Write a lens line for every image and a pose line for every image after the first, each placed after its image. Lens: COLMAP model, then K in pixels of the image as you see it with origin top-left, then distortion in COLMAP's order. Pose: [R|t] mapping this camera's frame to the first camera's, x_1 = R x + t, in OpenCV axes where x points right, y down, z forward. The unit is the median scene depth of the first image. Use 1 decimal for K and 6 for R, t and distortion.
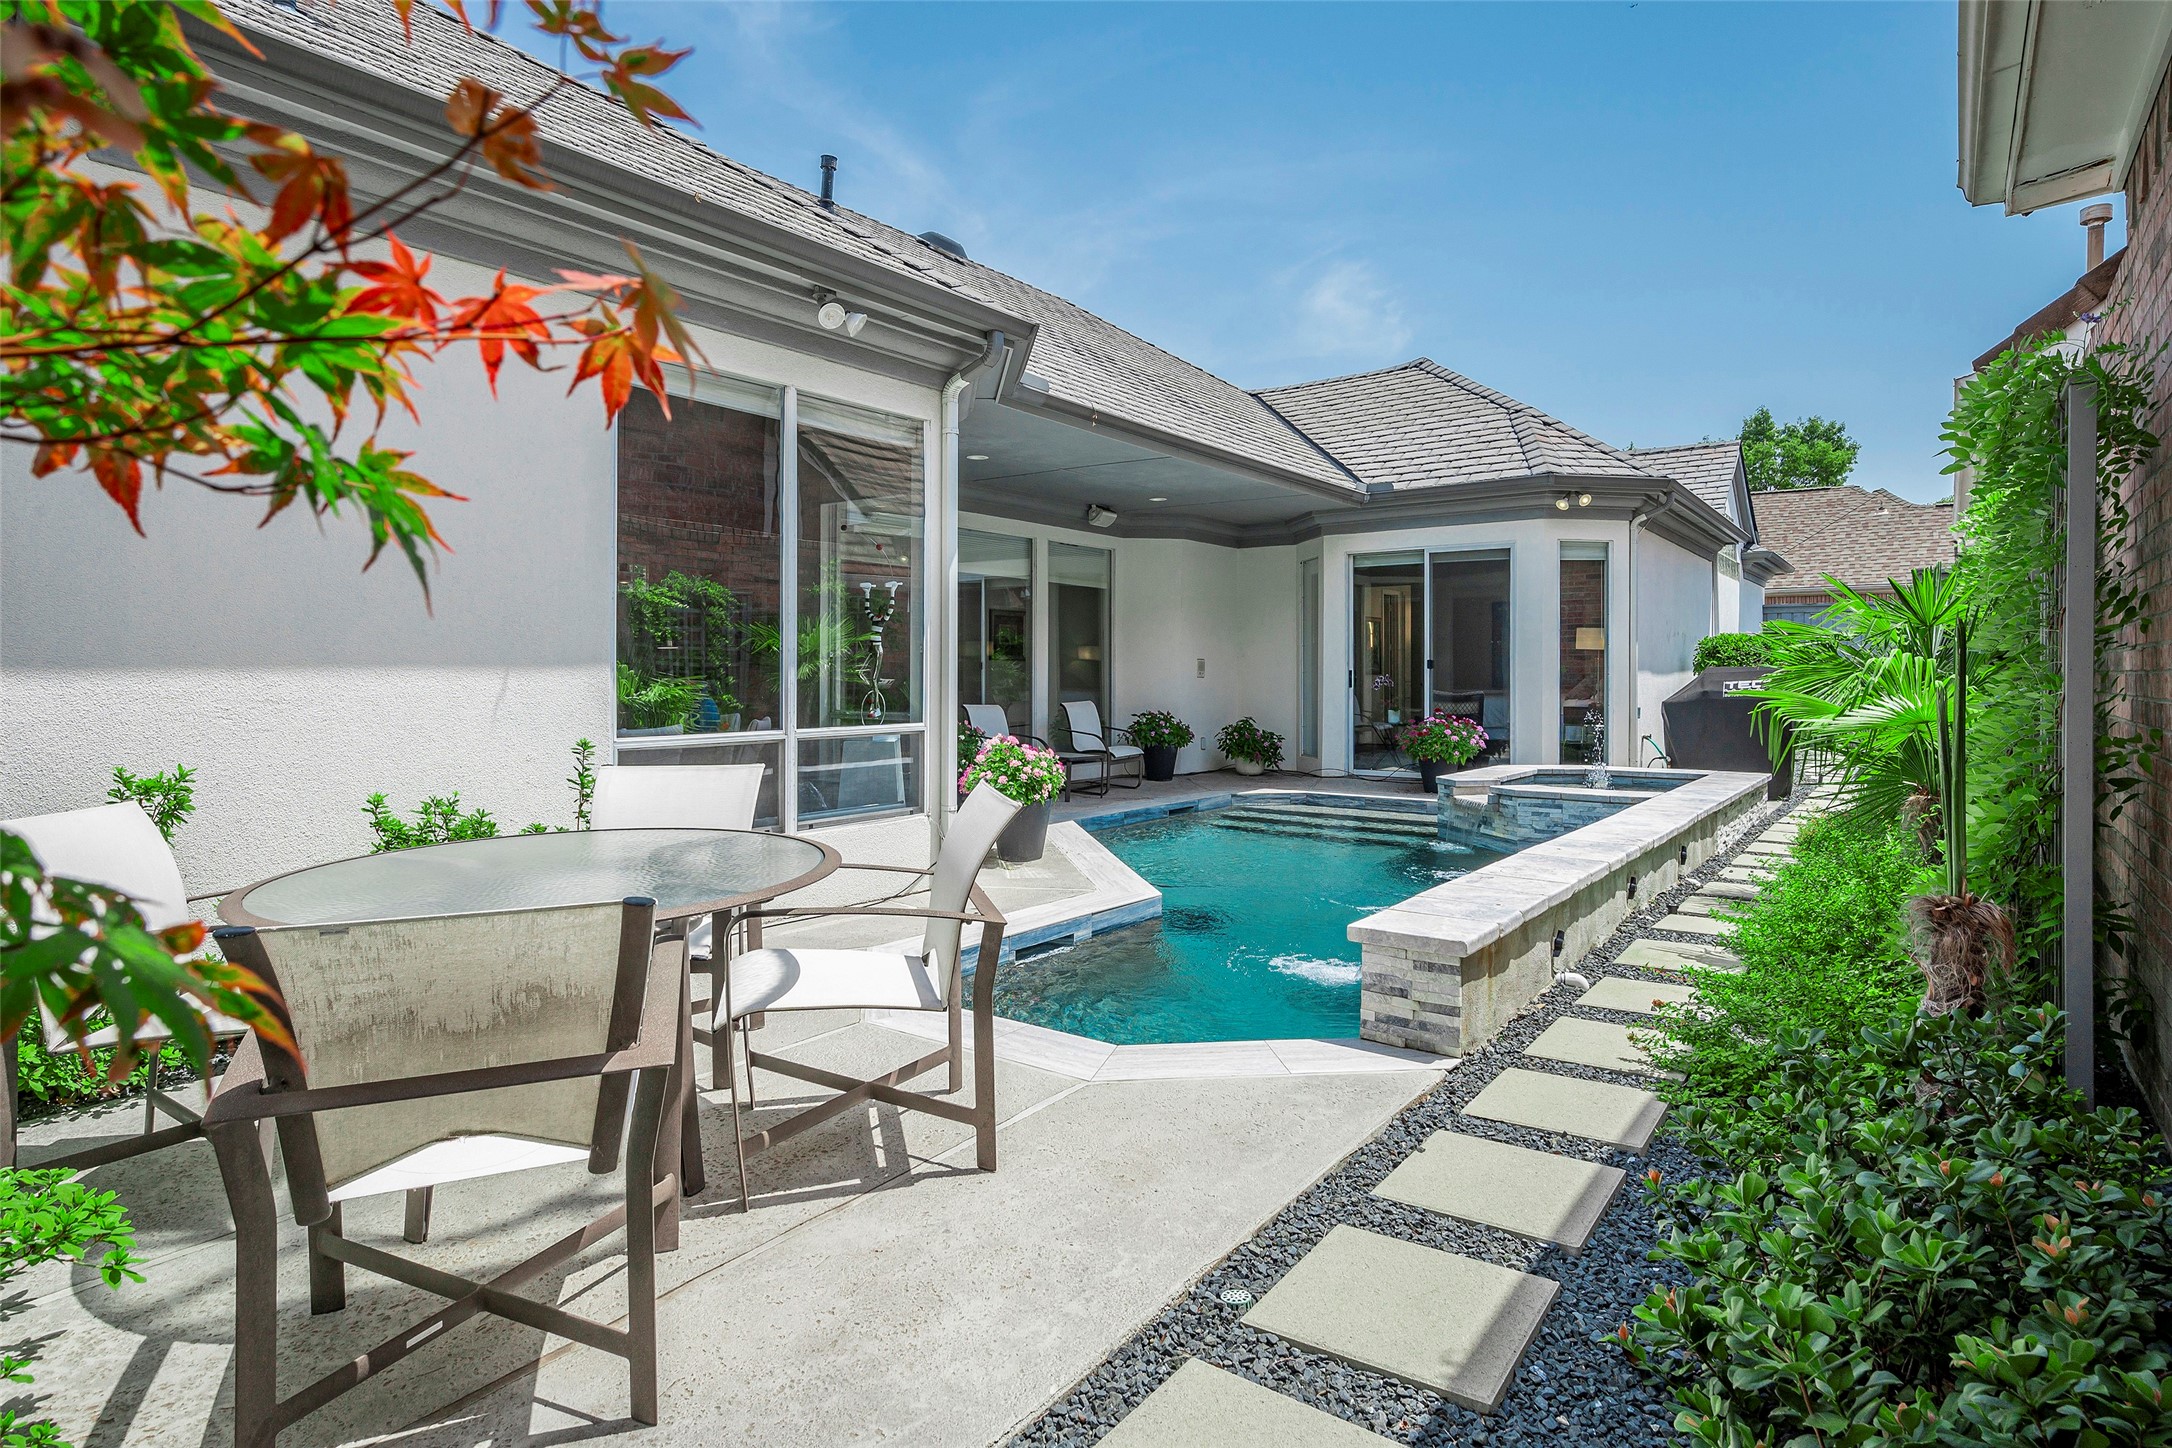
lens RADIAL K [[1185.2, 0, 994.7], [0, 1185.2, 669.3], [0, 0, 1]] dist [-0.000313, 0.000506]
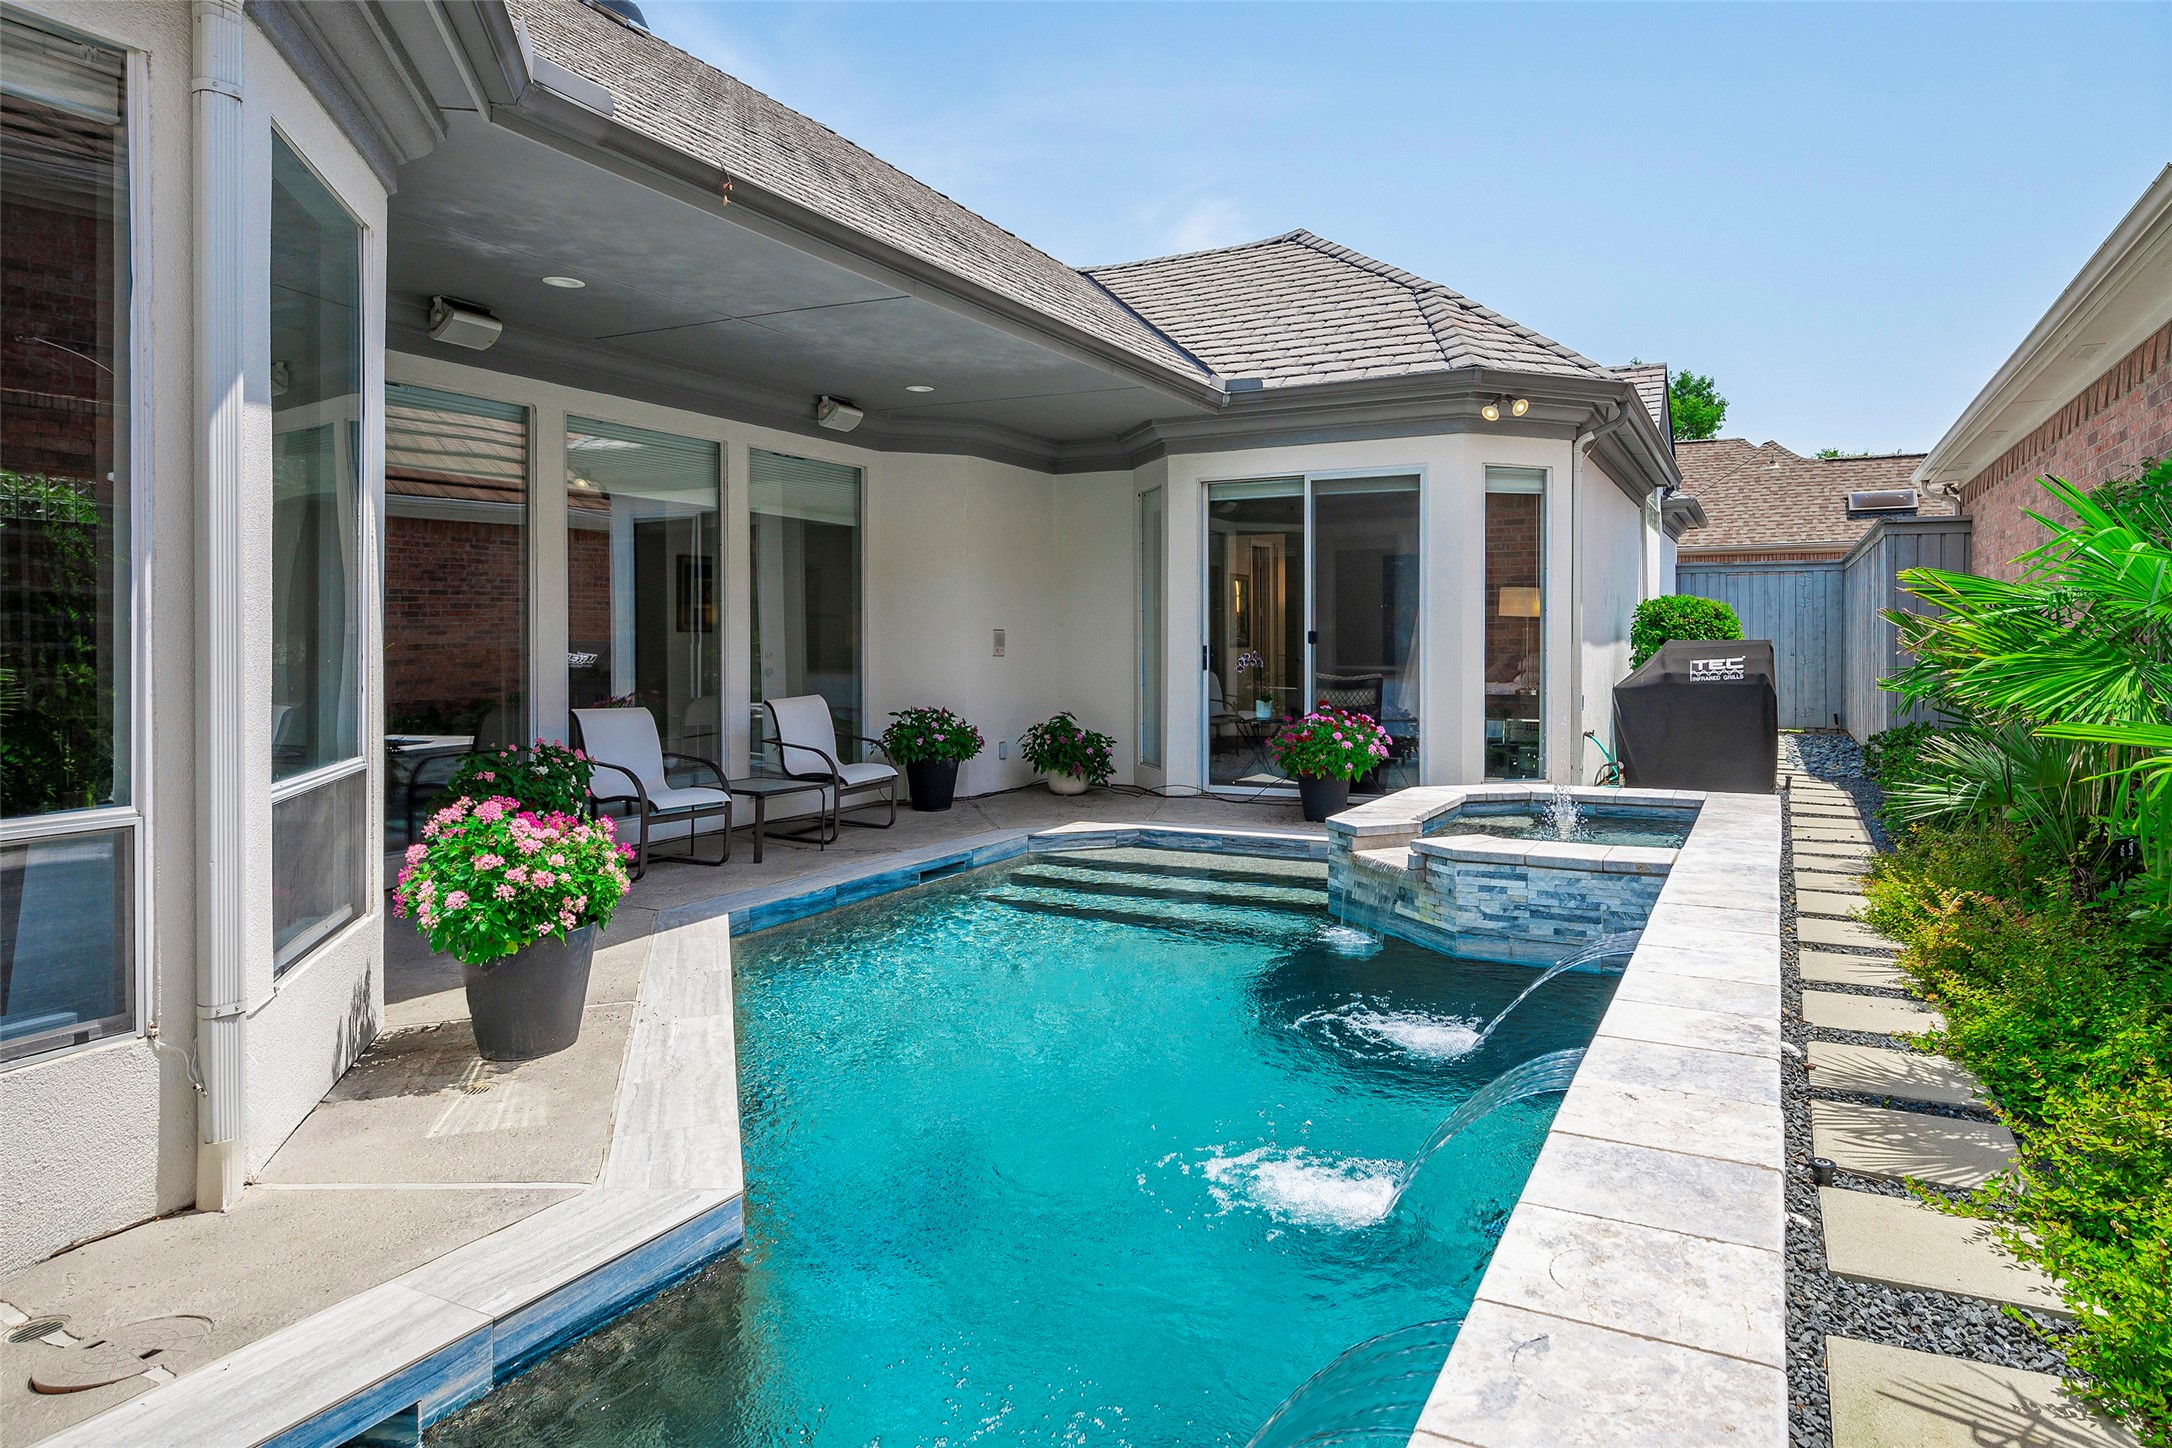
lens RADIAL K [[1190.1, 0, 1087.6], [0, 1190.1, 637.9], [0, 0, 1]] dist [-0.000631, 0.001099]
pose [[0.984621, -0.002685, 0.174681, 0.110810], [0.001927, 0.999988, 0.004512, -0.007590], [-0.174691, -0.004106, 0.984615, 0.323293]]
